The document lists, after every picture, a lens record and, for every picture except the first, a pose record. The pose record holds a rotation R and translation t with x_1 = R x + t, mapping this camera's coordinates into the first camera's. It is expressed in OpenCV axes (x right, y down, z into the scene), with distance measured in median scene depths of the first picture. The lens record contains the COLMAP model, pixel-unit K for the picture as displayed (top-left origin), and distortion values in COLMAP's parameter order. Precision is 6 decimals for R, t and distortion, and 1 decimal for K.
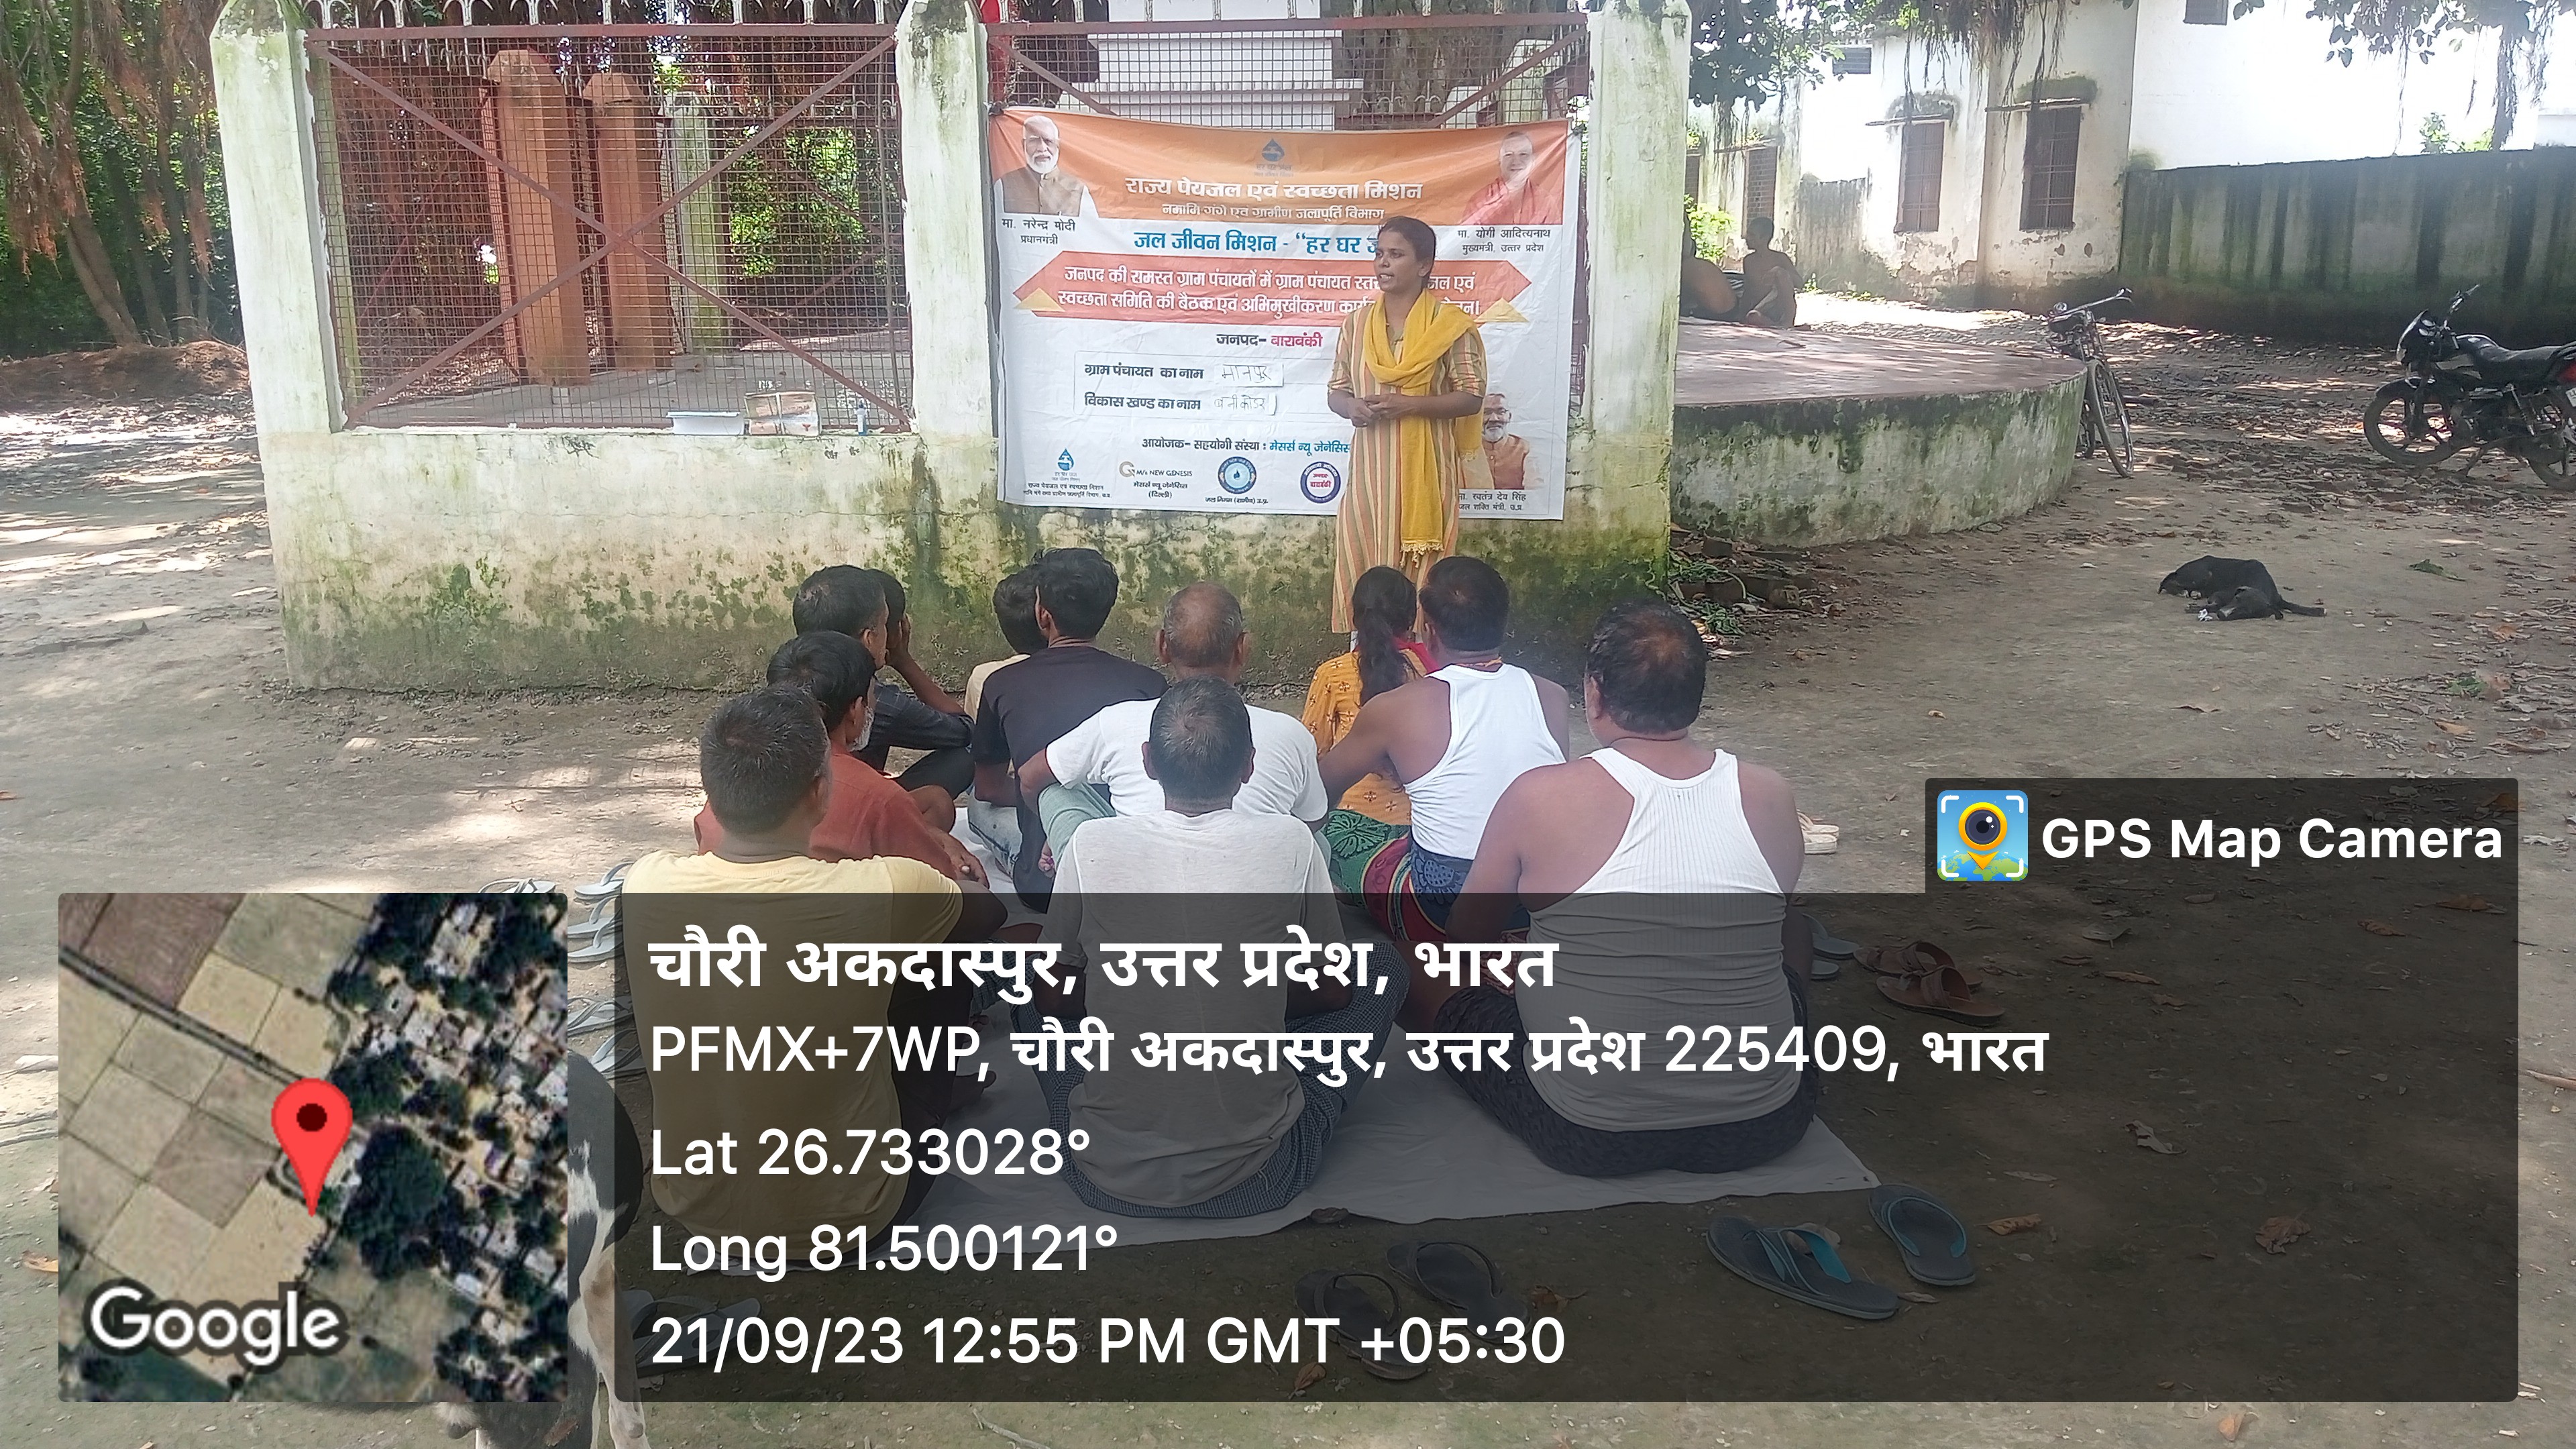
lens RADIAL K [[2345.9, 0, 1288.0], [0, 2345.9, 724.5], [0, 0, 1]] dist [0.117469, -0.298278]
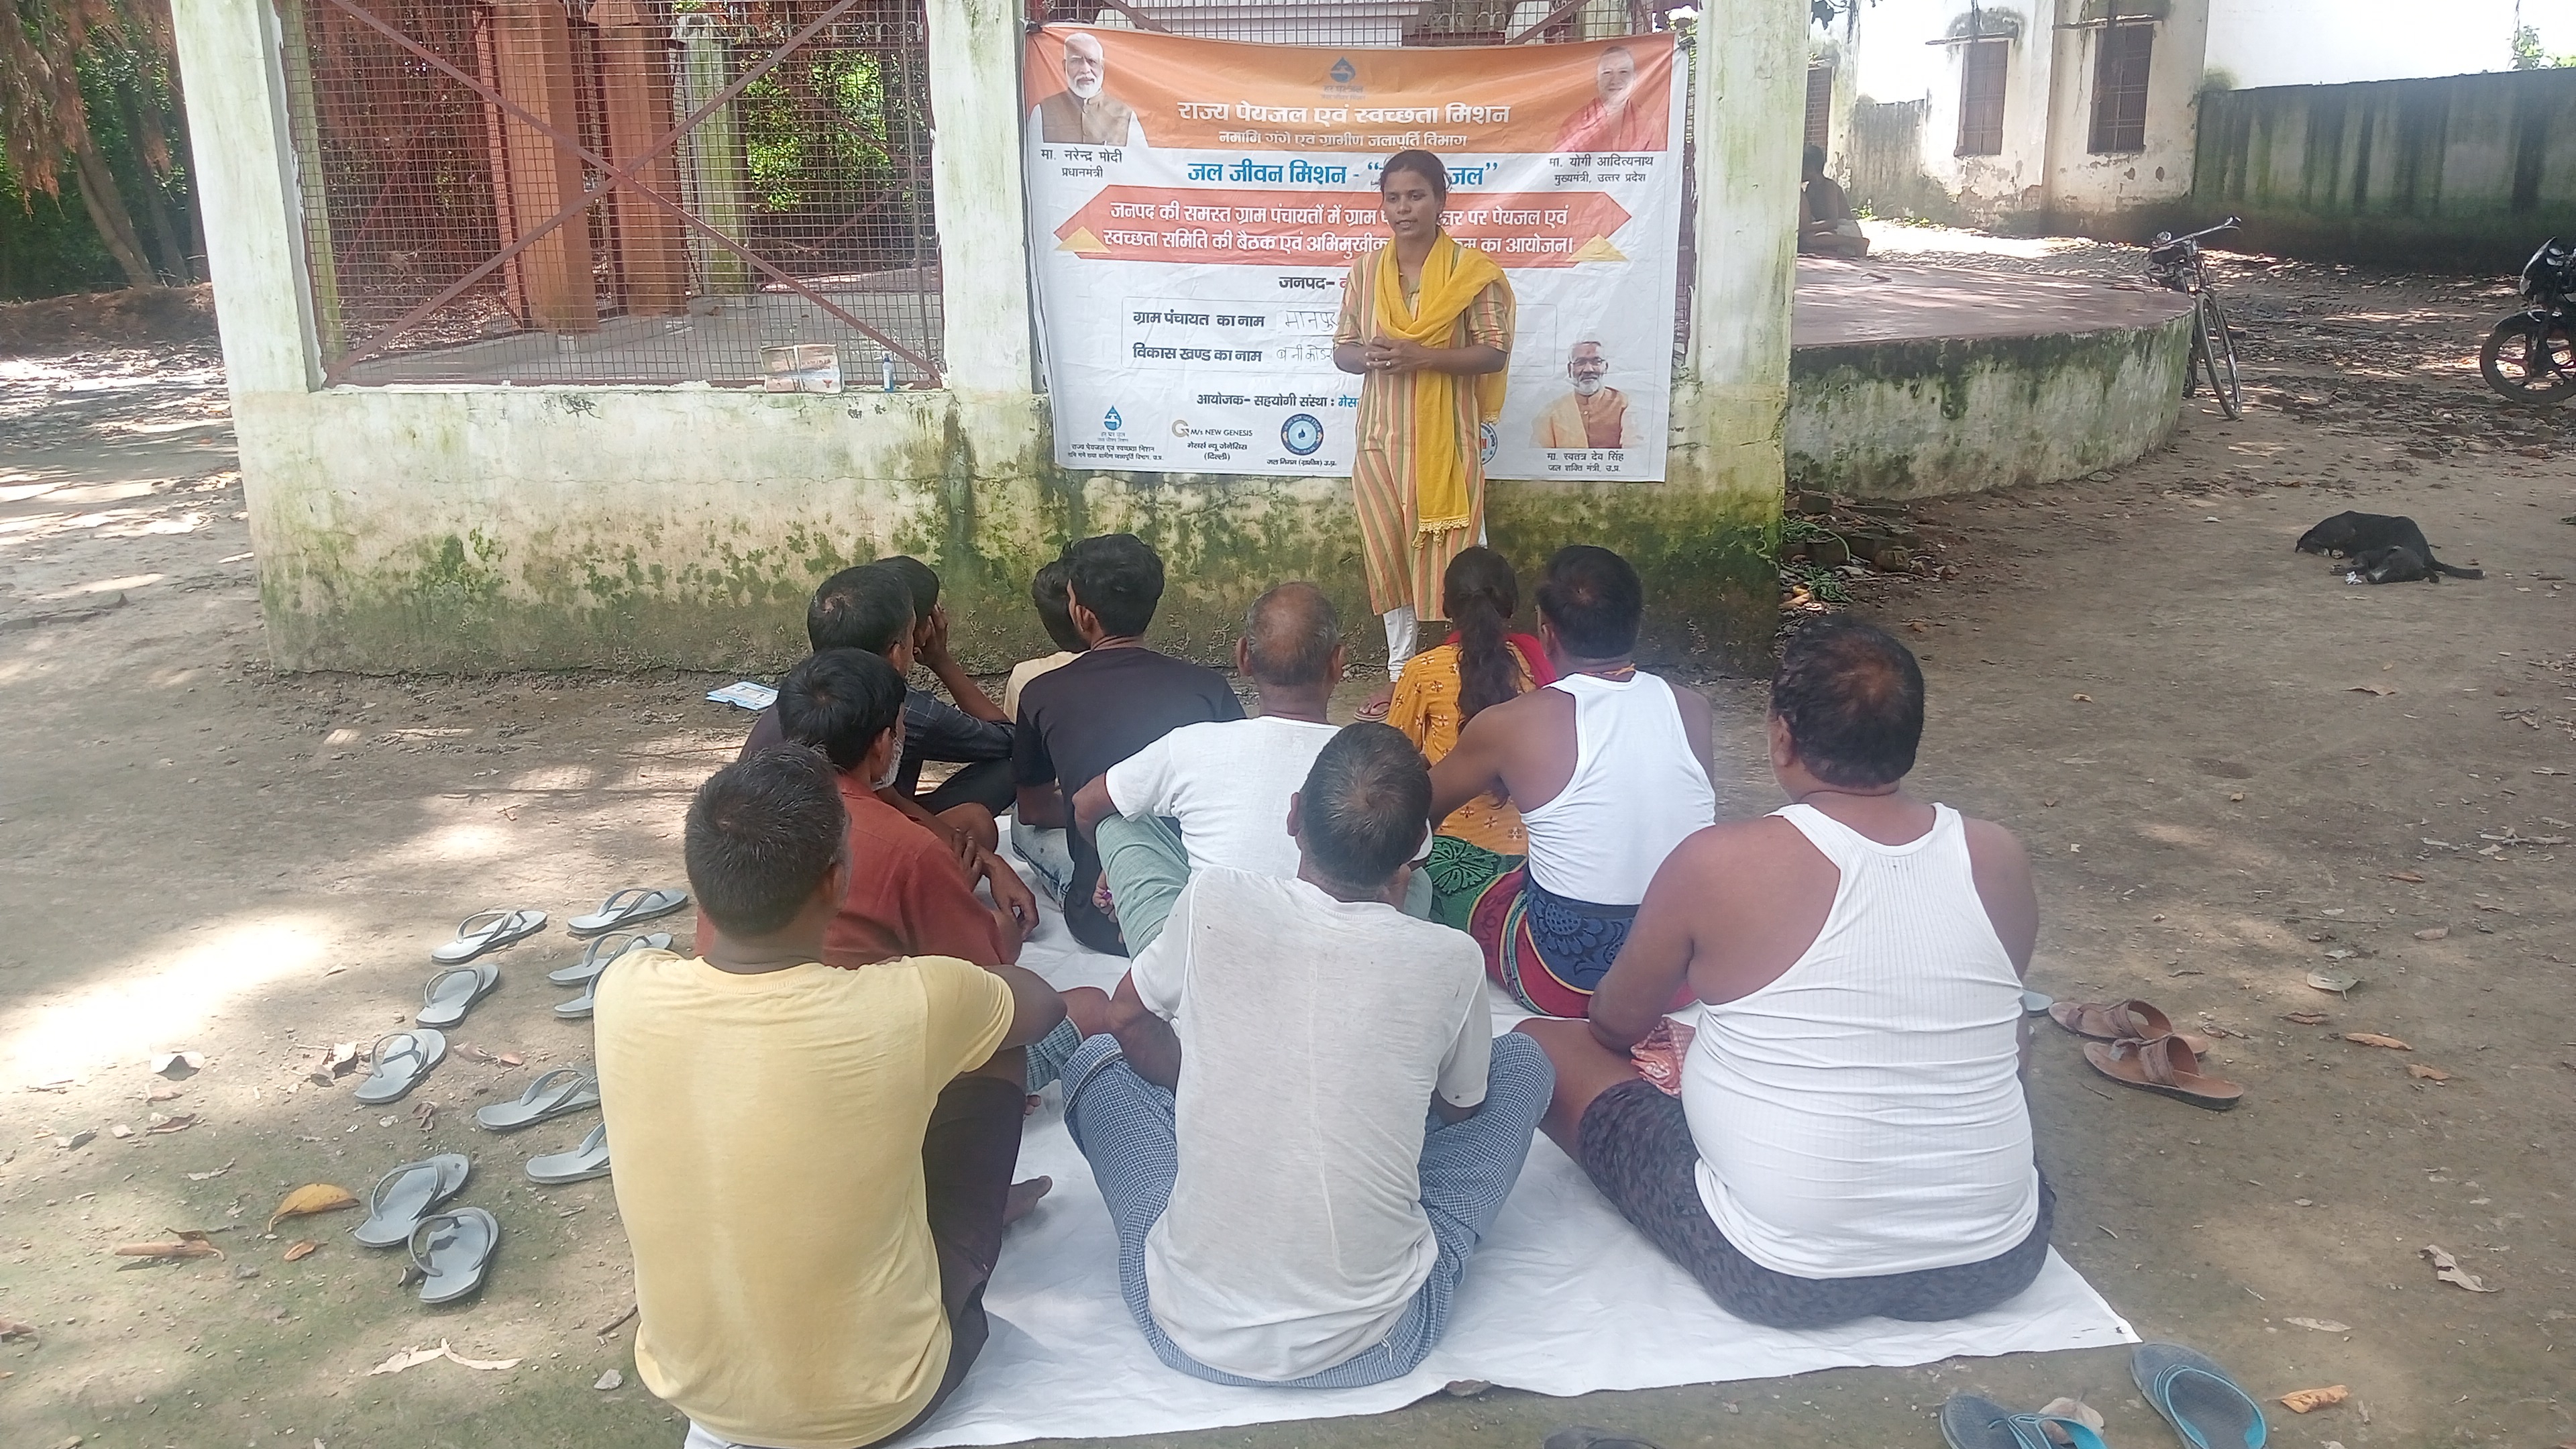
lens RADIAL K [[2243.2, 0, 1255.4], [0, 2243.2, 728.1], [0, 0, 1]] dist [0.105585, -0.256477]
pose [[0.999797, -0.001512, -0.020100, -0.022283], [0.002341, 0.999146, 0.041260, -0.028775], [0.020020, -0.041299, 0.998946, 0.130679]]
